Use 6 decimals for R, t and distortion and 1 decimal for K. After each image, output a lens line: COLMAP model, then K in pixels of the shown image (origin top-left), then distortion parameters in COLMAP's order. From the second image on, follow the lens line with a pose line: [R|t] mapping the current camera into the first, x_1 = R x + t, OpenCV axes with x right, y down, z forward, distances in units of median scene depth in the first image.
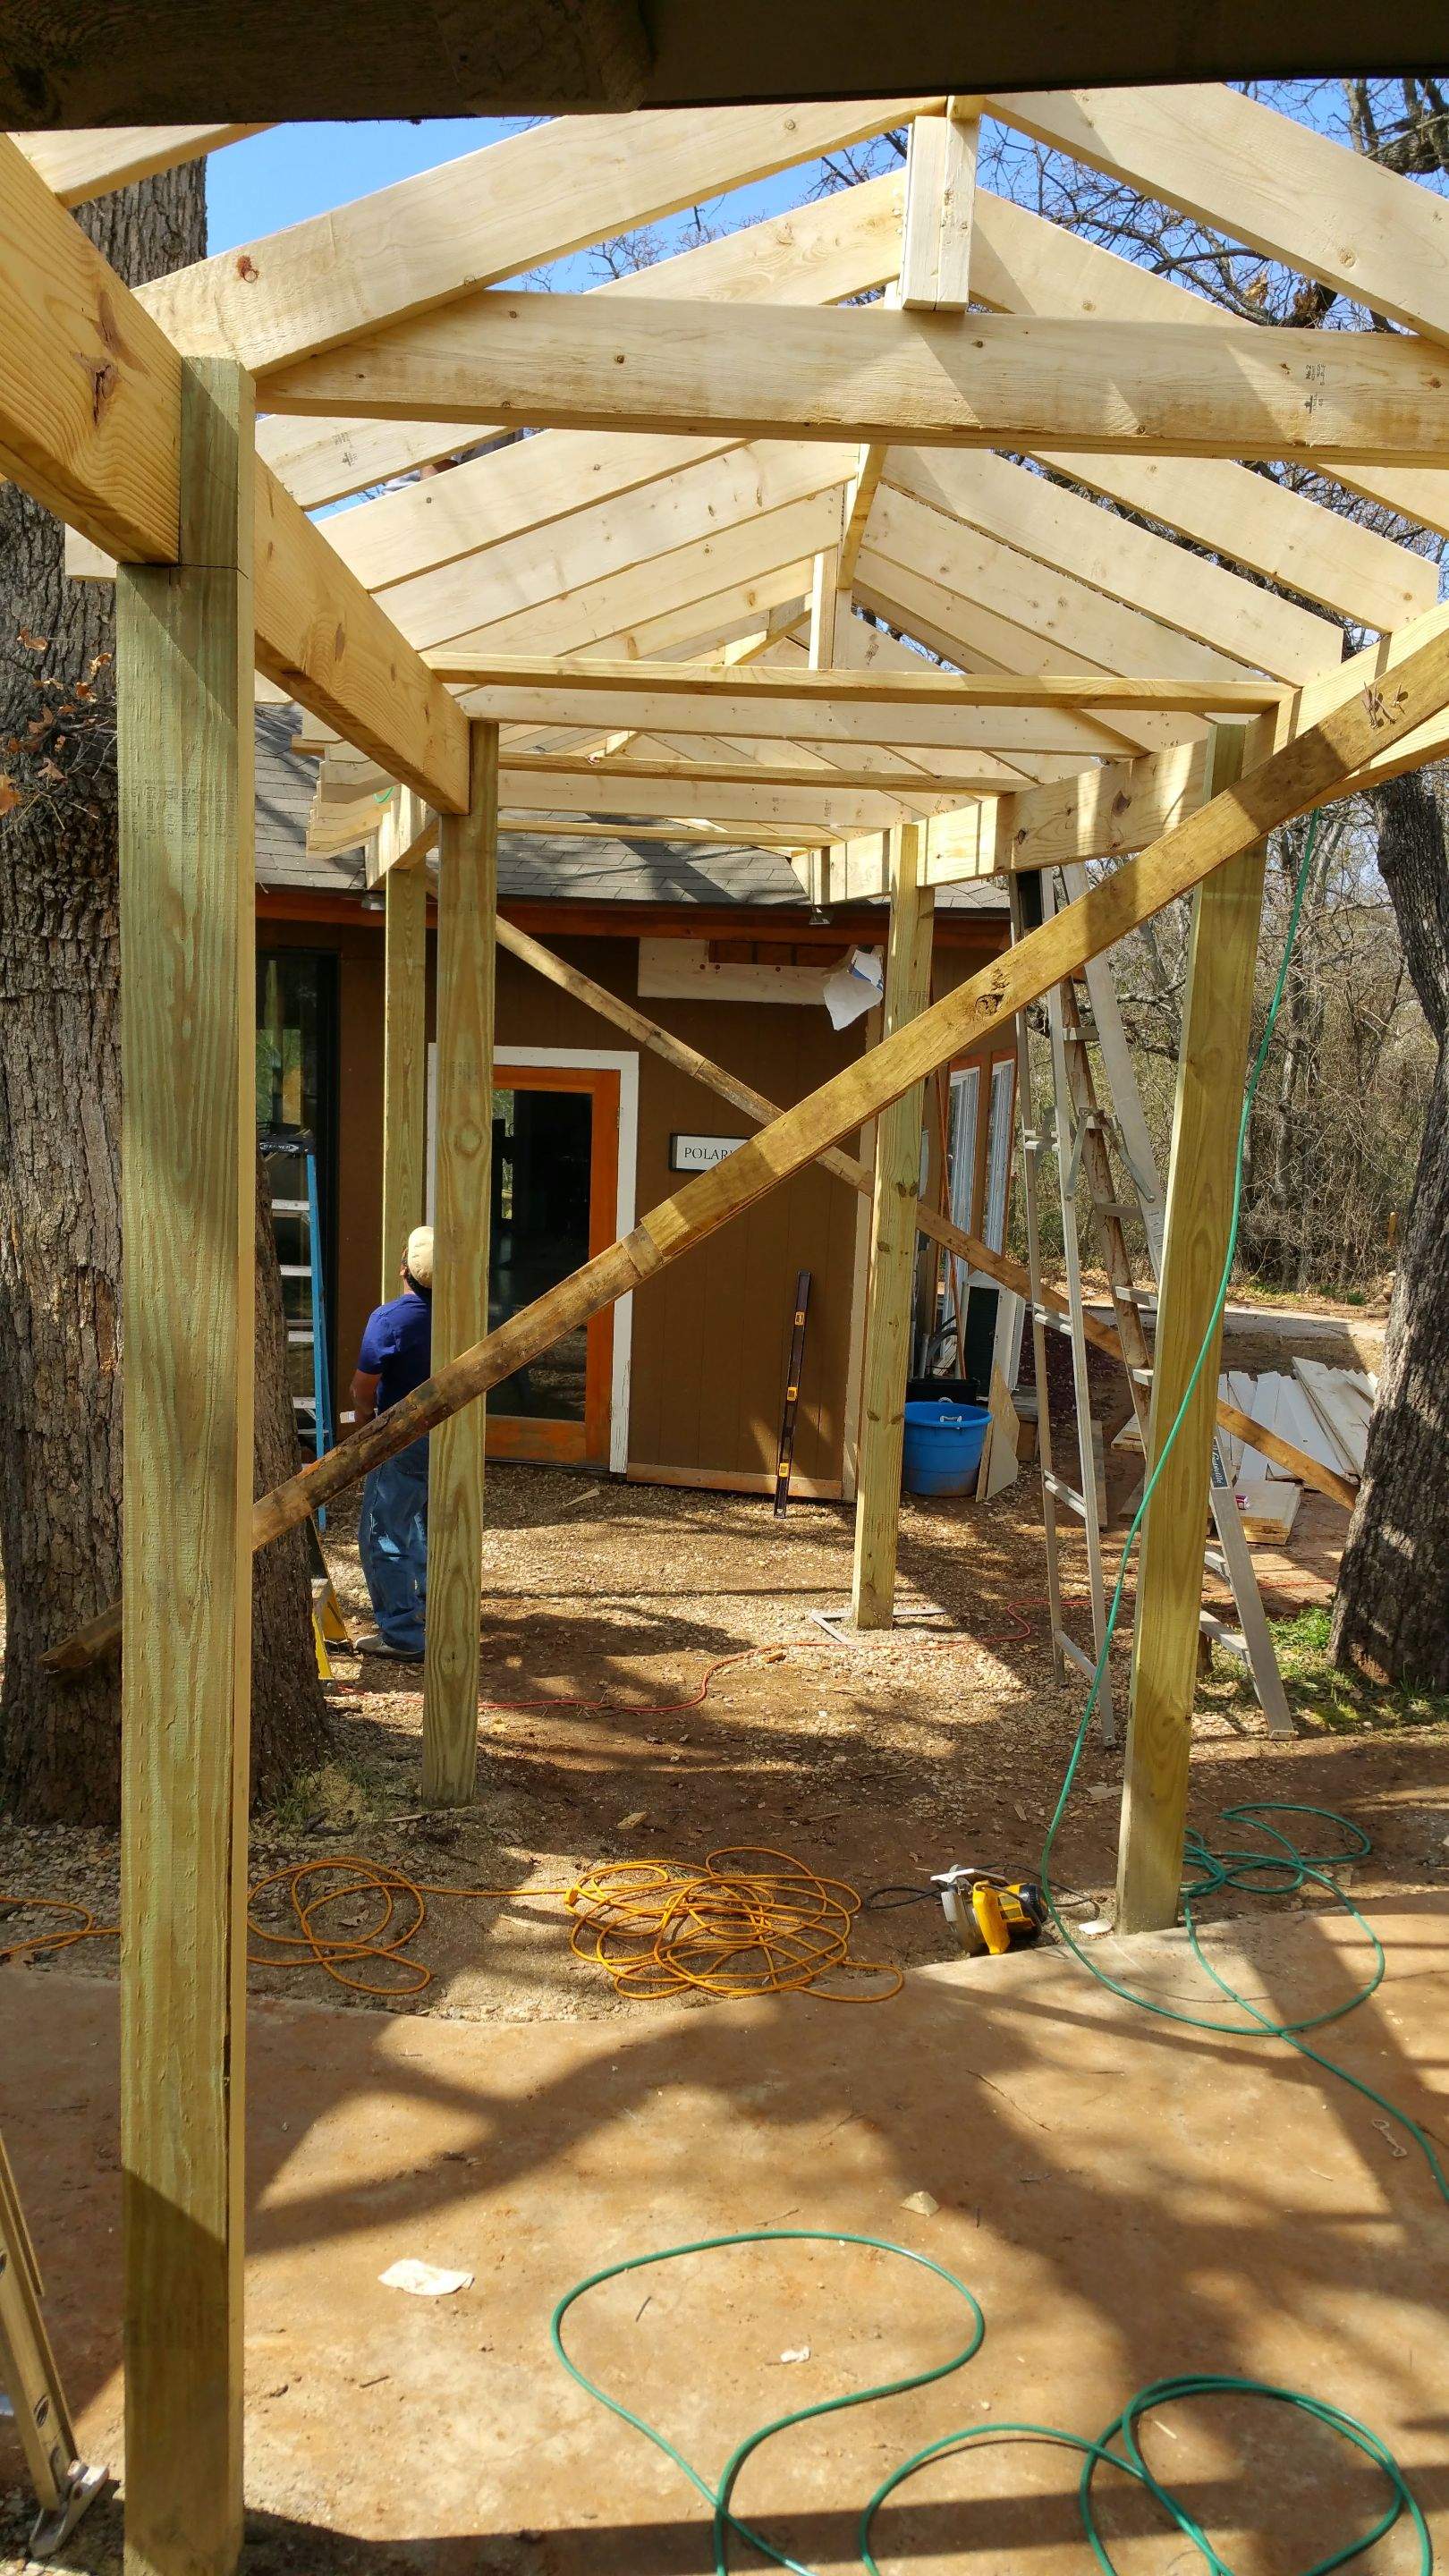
lens RADIAL K [[2089.6, 0, 707.3], [0, 2089.6, 1350.7], [0, 0, 1]] dist [0.160116, -0.356419]
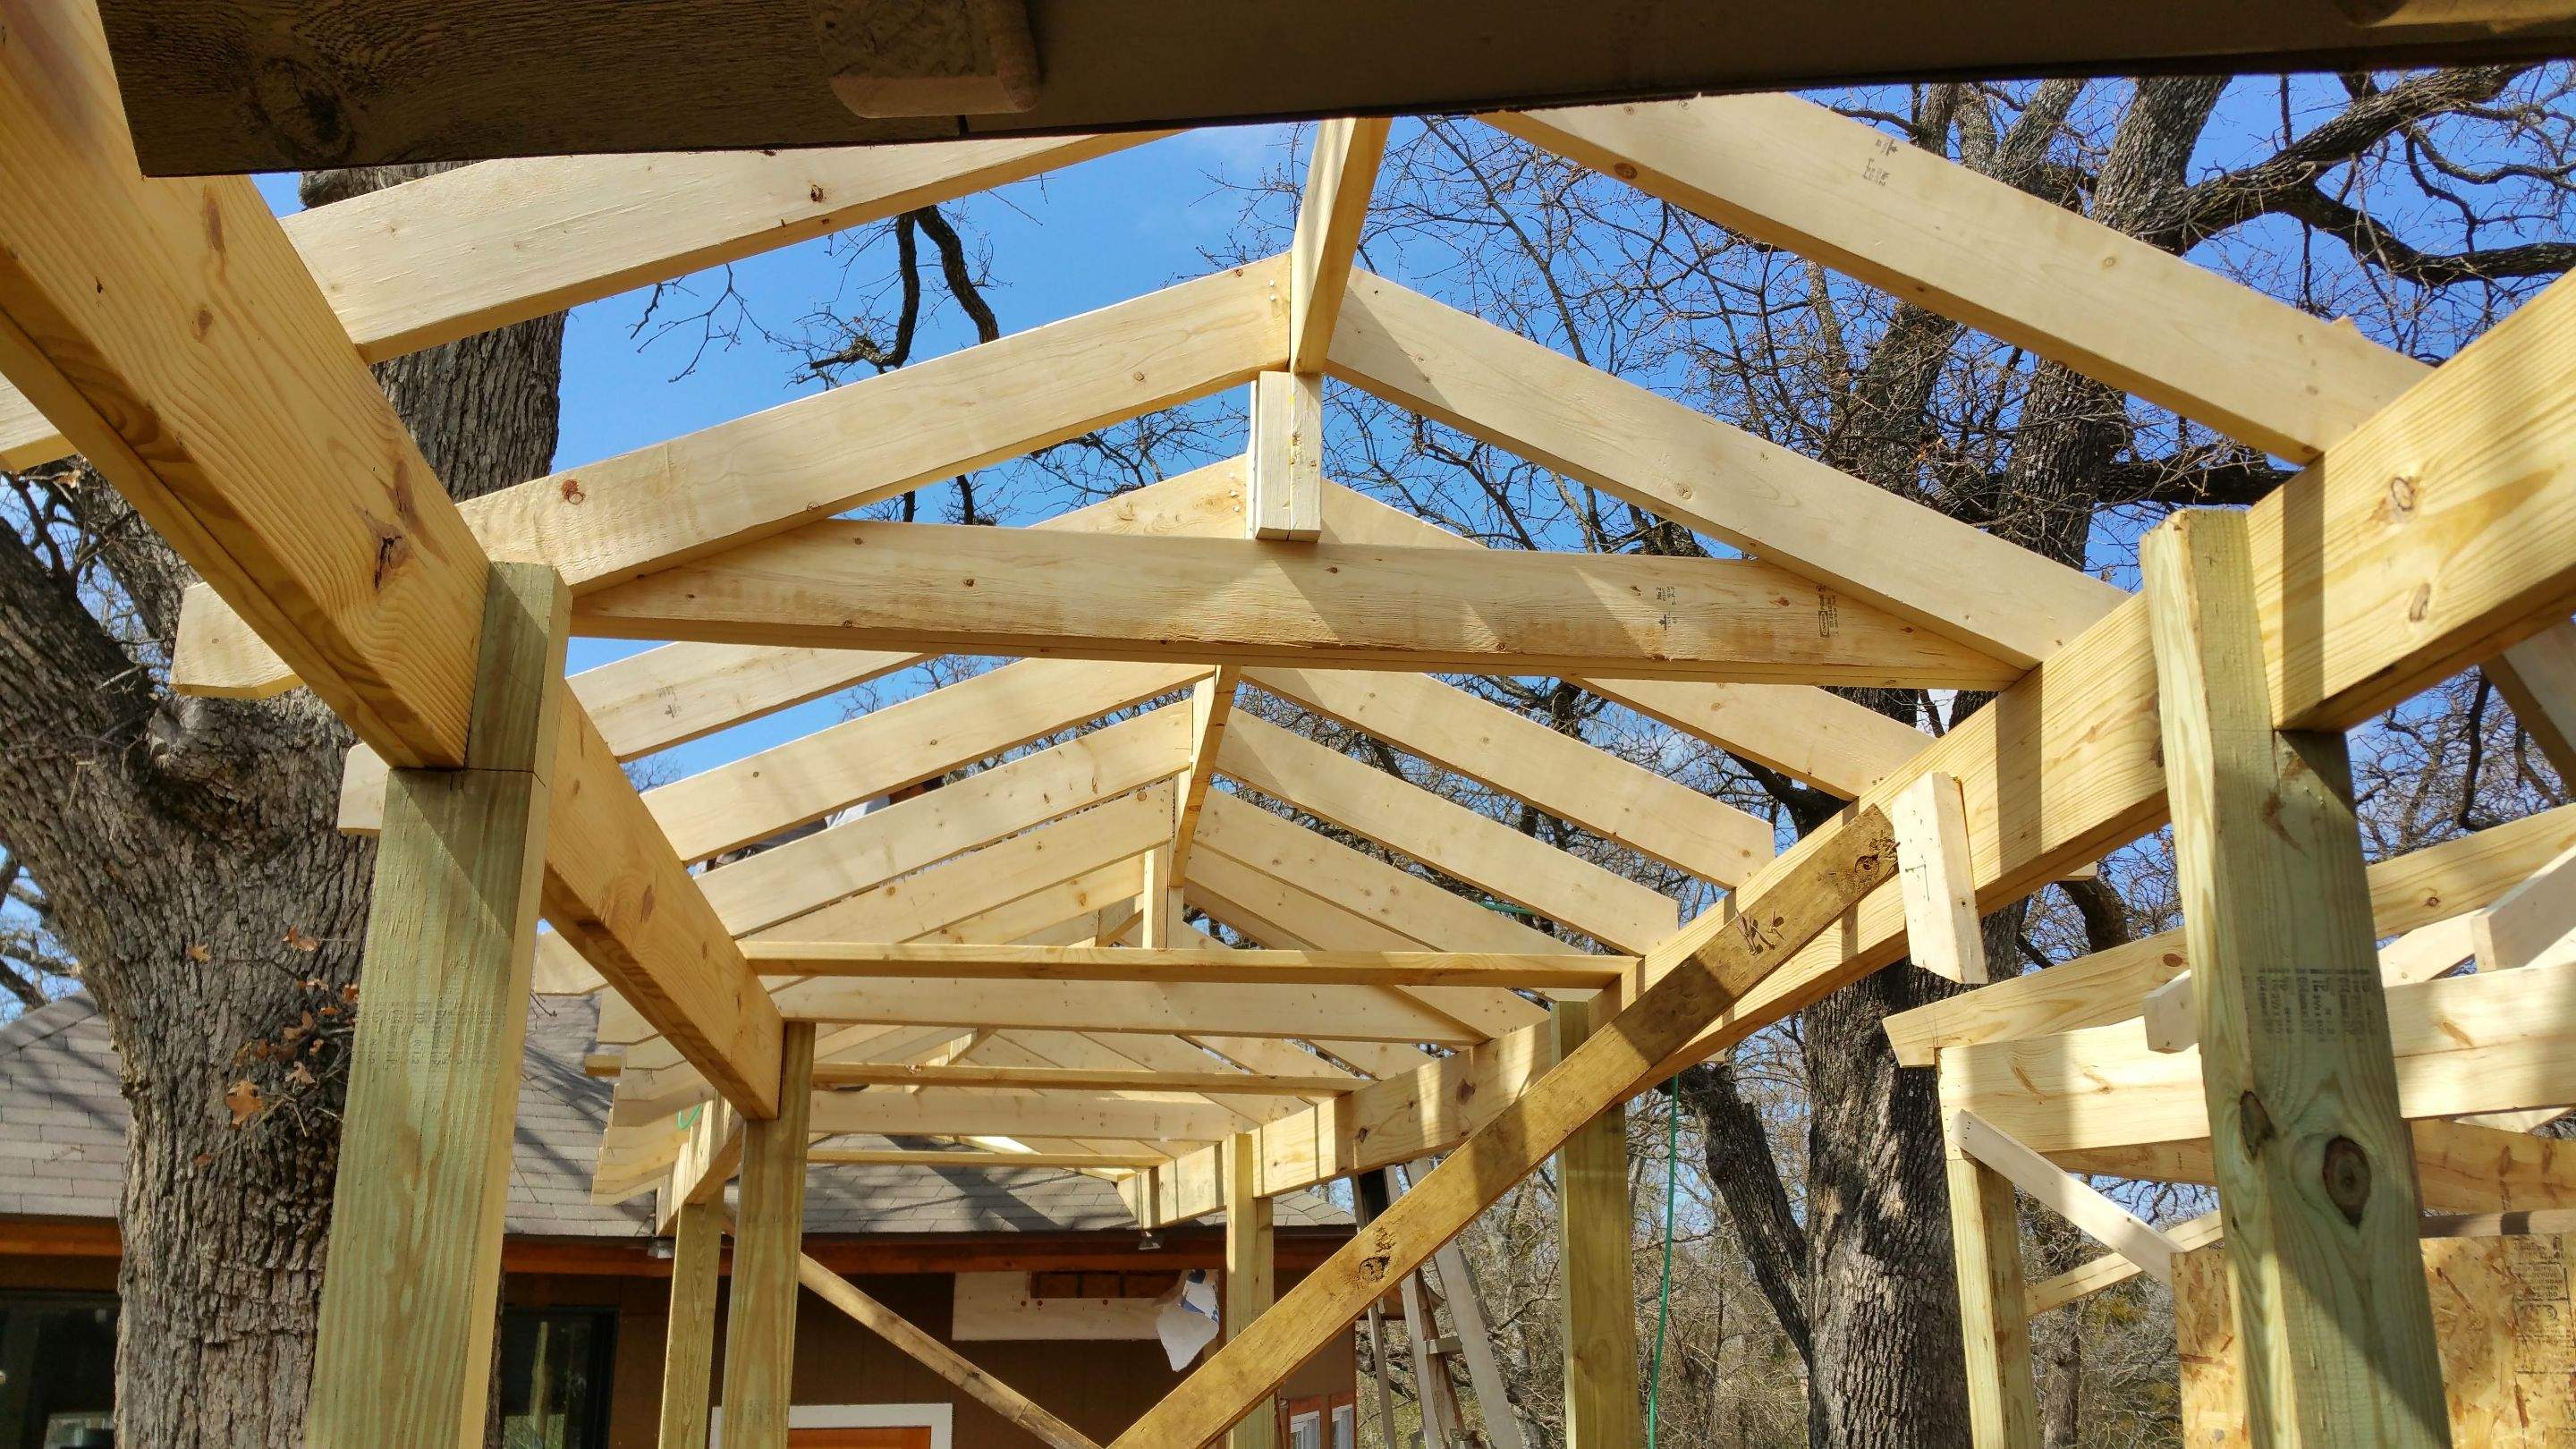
lens RADIAL K [[2089.6, 0, 1290.9], [0, 2089.6, 736.5], [0, 0, 1]] dist [0.160116, -0.356419]
pose [[0.991450, -0.004570, 0.130409, -0.011847], [0.061444, 0.898010, -0.435663, 0.014034], [-0.115118, 0.439951, 0.890613, 0.090250]]
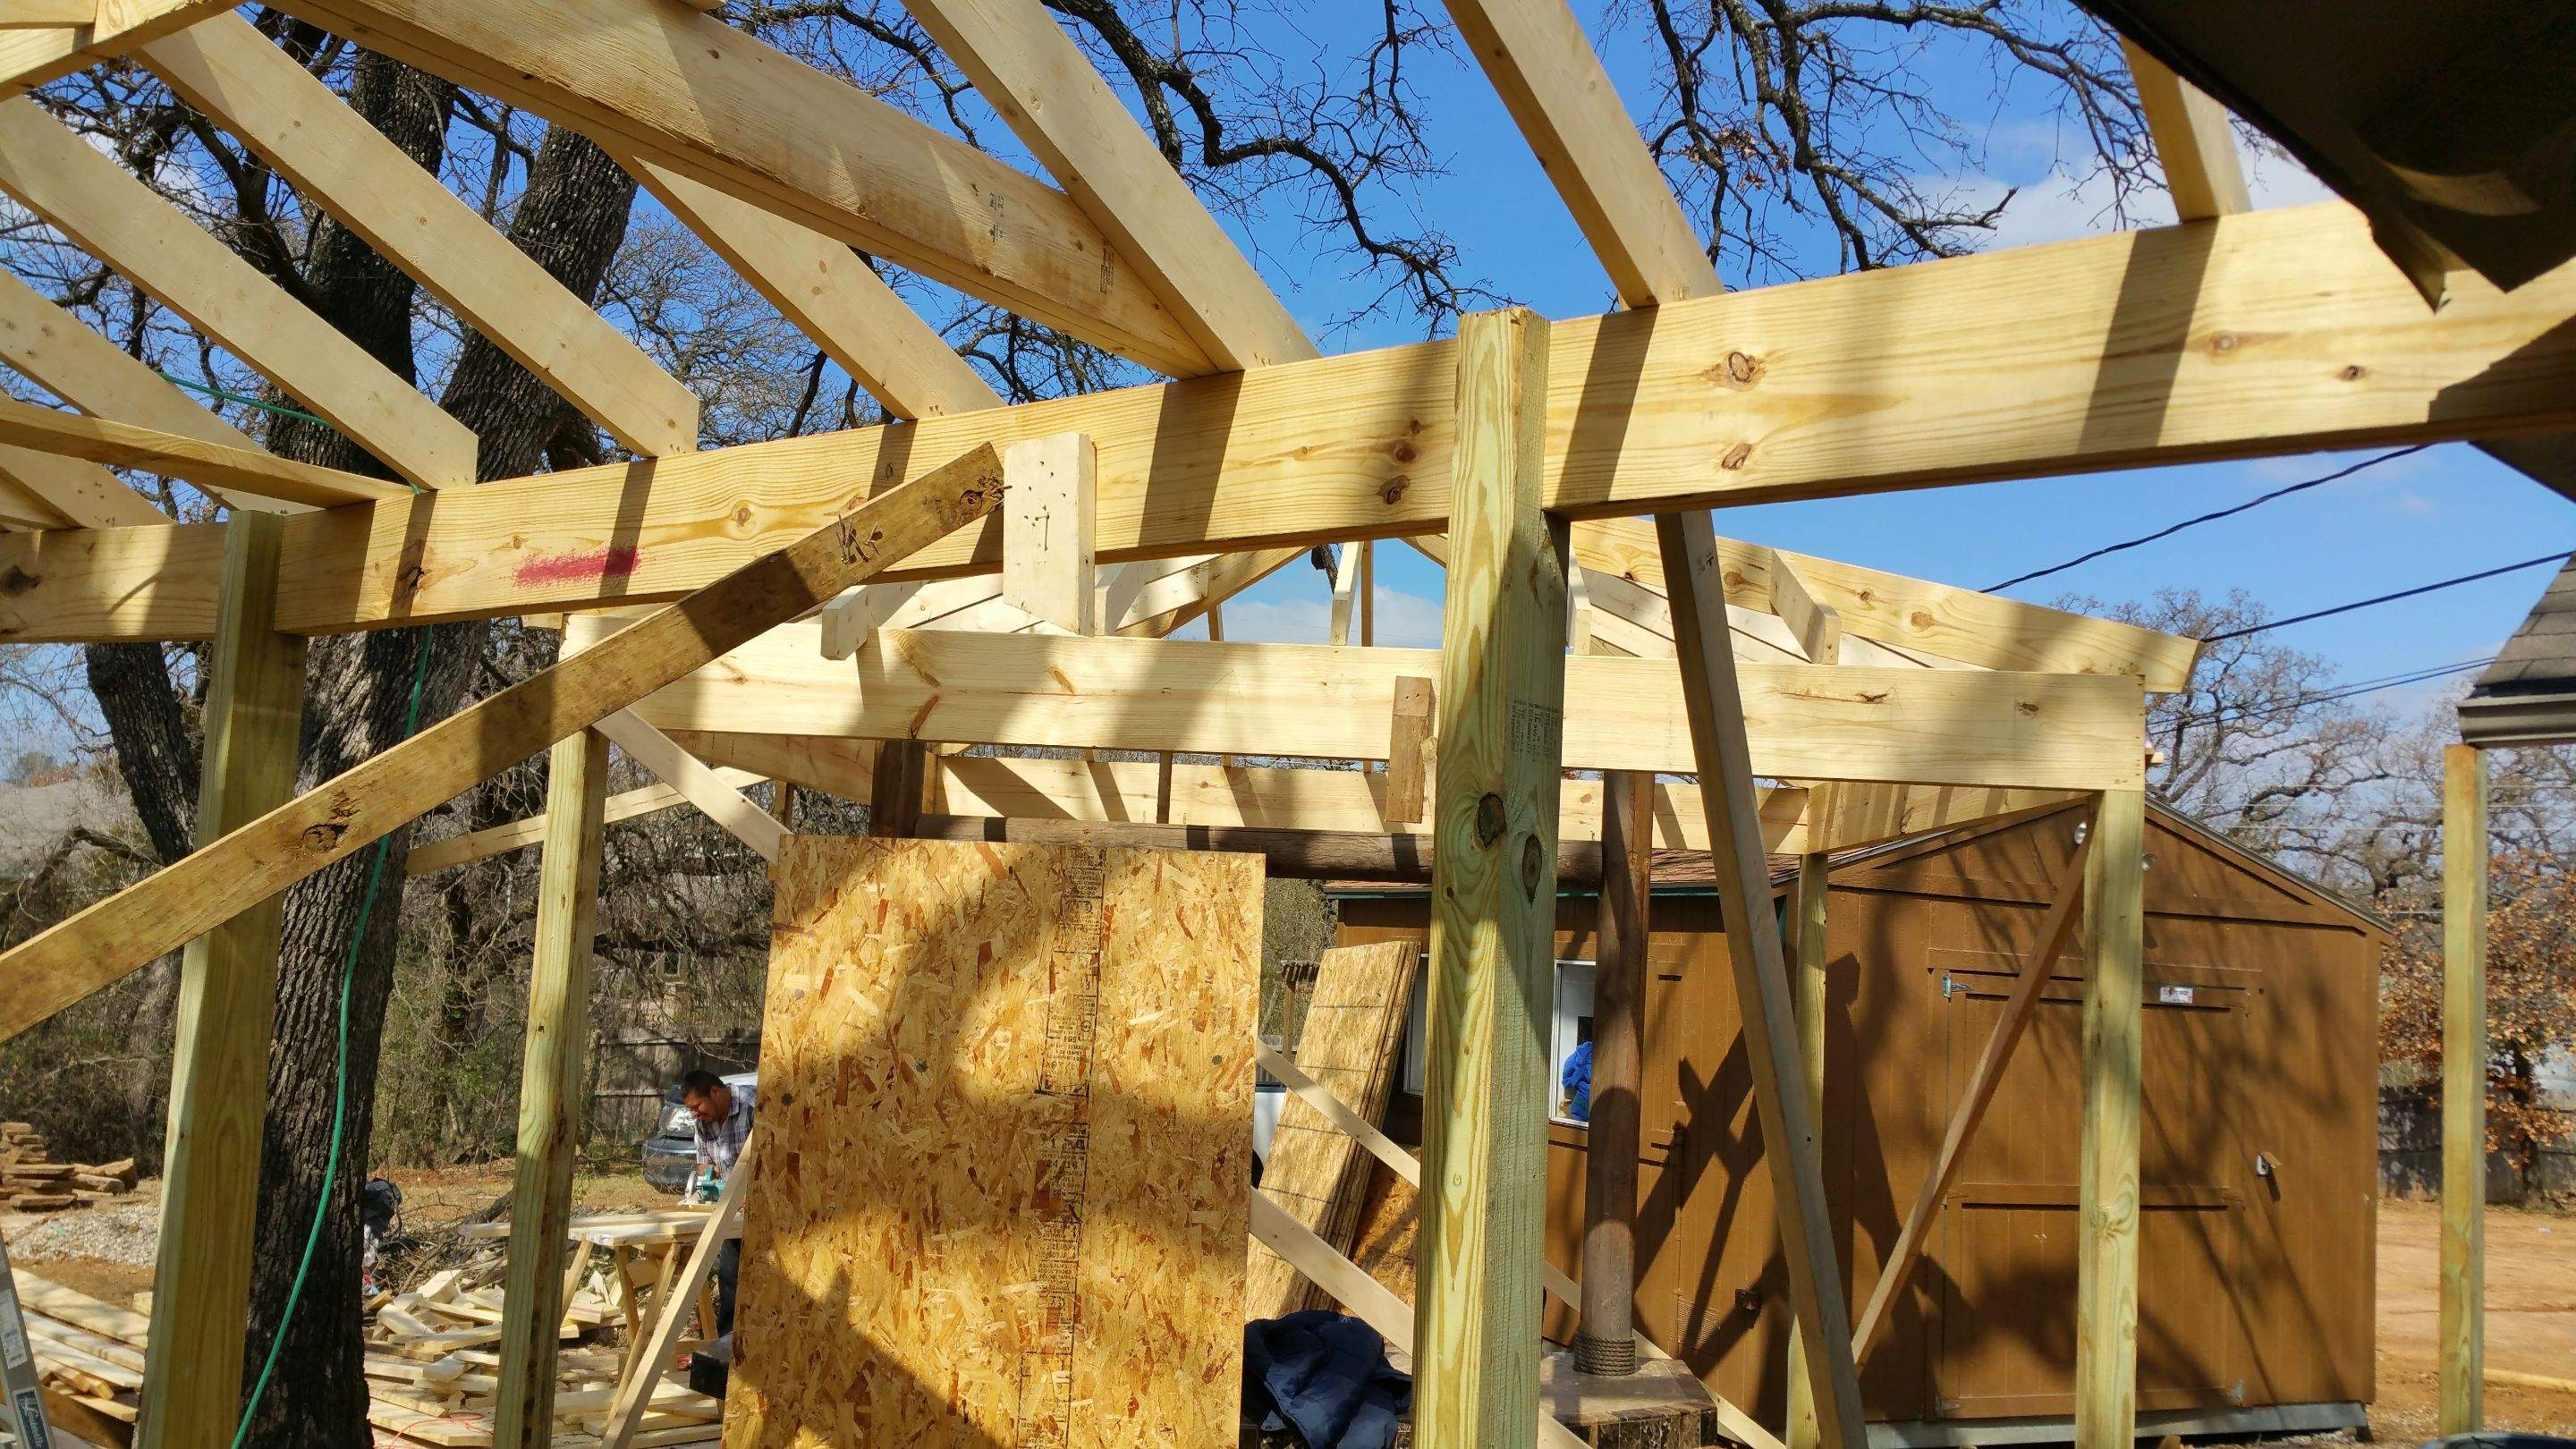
lens RADIAL K [[2065.0, 0, 1294.0], [0, 2065.0, 746.1], [0, 0, 1]] dist [0.154104, -0.278553]
pose [[0.551564, 0.060060, 0.831968, -0.230258], [0.111784, 0.983085, -0.145078, -0.038621], [-0.826608, 0.173020, 0.535521, 0.241191]]
